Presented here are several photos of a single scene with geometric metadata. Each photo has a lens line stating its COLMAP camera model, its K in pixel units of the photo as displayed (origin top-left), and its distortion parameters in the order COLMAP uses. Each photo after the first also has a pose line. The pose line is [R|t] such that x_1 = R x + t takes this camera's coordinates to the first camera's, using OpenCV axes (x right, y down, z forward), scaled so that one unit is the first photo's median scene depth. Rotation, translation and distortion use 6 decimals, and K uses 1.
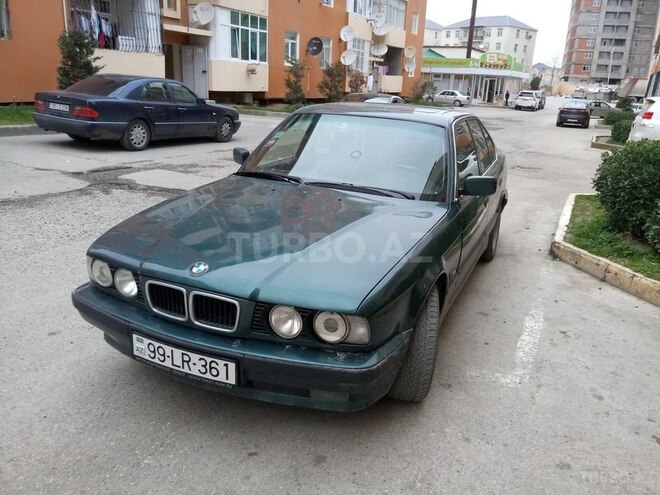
lens RADIAL K [[525.7, 0, 330.0], [0, 525.7, 247.5], [0, 0, 1]] dist [-0.004346, -0.065842]
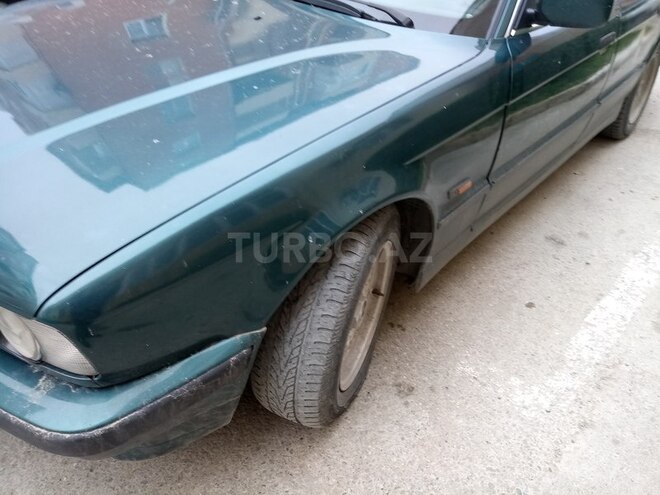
lens RADIAL K [[525.7, 0, 330.0], [0, 525.7, 247.5], [0, 0, 1]] dist [-0.004346, -0.065842]
pose [[0.955504, 0.156015, -0.250341, 0.226039], [-0.069973, 0.944338, 0.321449, -0.045871], [0.286558, -0.289629, 0.913236, 0.438878]]
